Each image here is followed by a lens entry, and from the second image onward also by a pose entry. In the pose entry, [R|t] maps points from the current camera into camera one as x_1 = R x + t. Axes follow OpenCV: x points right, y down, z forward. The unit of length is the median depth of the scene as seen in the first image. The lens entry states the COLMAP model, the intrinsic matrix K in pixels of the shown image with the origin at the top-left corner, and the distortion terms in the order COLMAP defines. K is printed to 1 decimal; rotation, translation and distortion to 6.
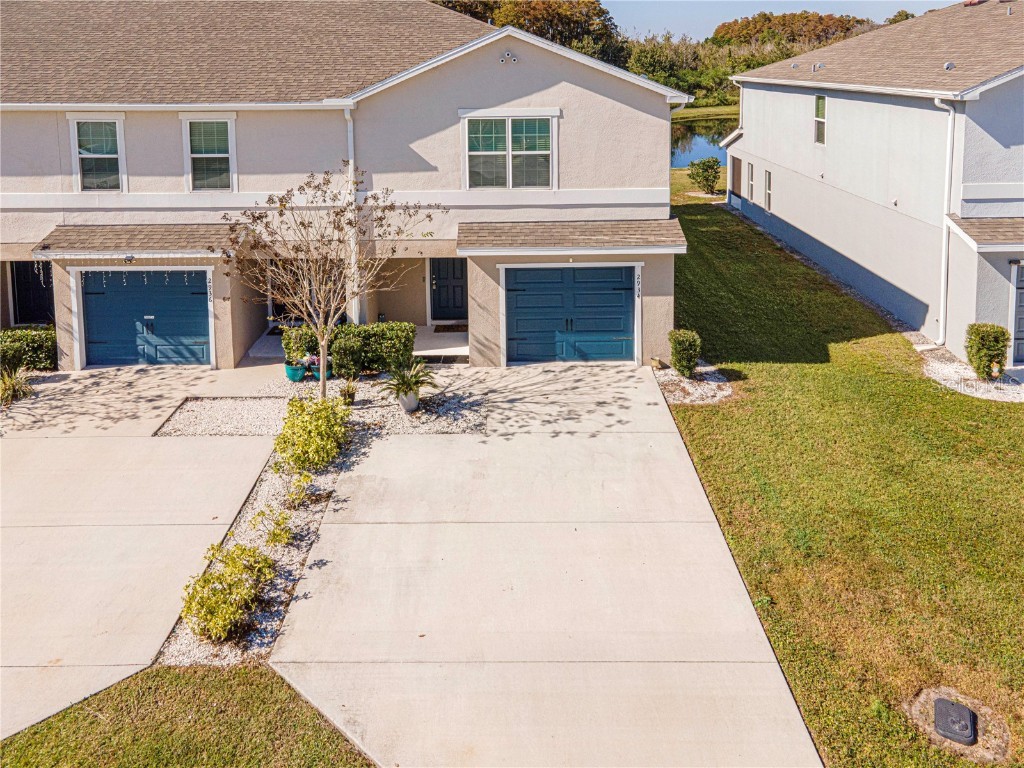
lens RADIAL K [[789.5, 0, 510.9], [0, 789.5, 140.2], [0, 0, 1]] dist [0.030387, -0.002806]
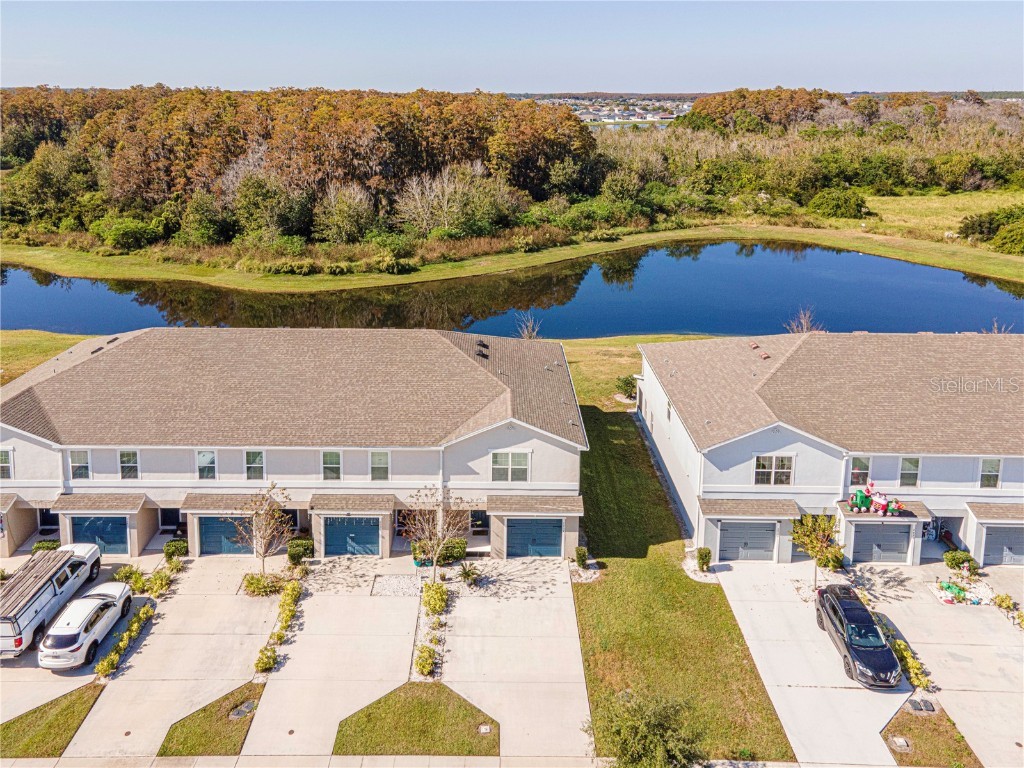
lens RADIAL K [[802.9, 0, 514.9], [0, 802.9, 204.8], [0, 0, 1]] dist [0.035195, 0.000886]
pose [[0.999374, 0.024509, 0.025521, -0.066926], [-0.025574, 0.998779, 0.042272, -0.860331], [-0.024454, -0.042898, 0.998780, -1.337129]]
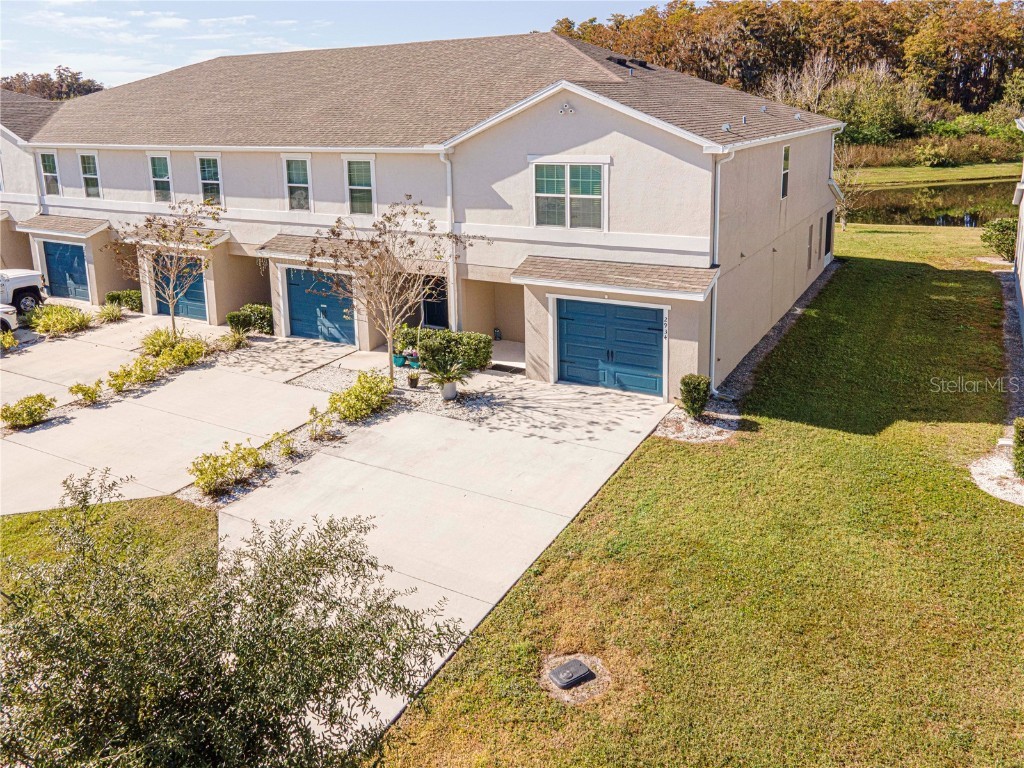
lens RADIAL K [[805.5, 0, 506.6], [0, 805.5, 266.4], [0, 0, 1]] dist [0.053788, 0.004420]
pose [[0.863861, 0.086609, -0.496229, 0.498773], [-0.036094, 0.993219, 0.110517, -0.007812], [0.502436, -0.077560, 0.861129, -0.023851]]
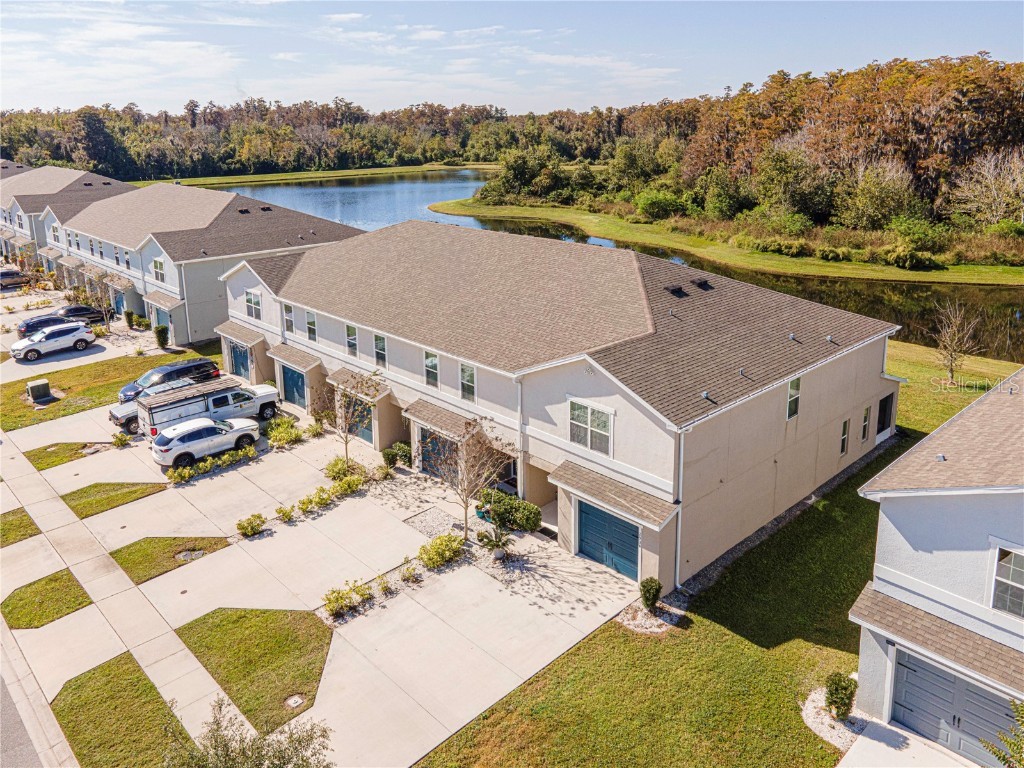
lens RADIAL K [[800.5, 0, 513.3], [0, 800.5, 287.1], [0, 0, 1]] dist [0.051620, -0.008498]
pose [[0.691120, 0.156528, -0.705587, 0.988535], [-0.070335, 0.986198, 0.149887, -0.495365], [0.719310, -0.053962, 0.692590, -0.204419]]
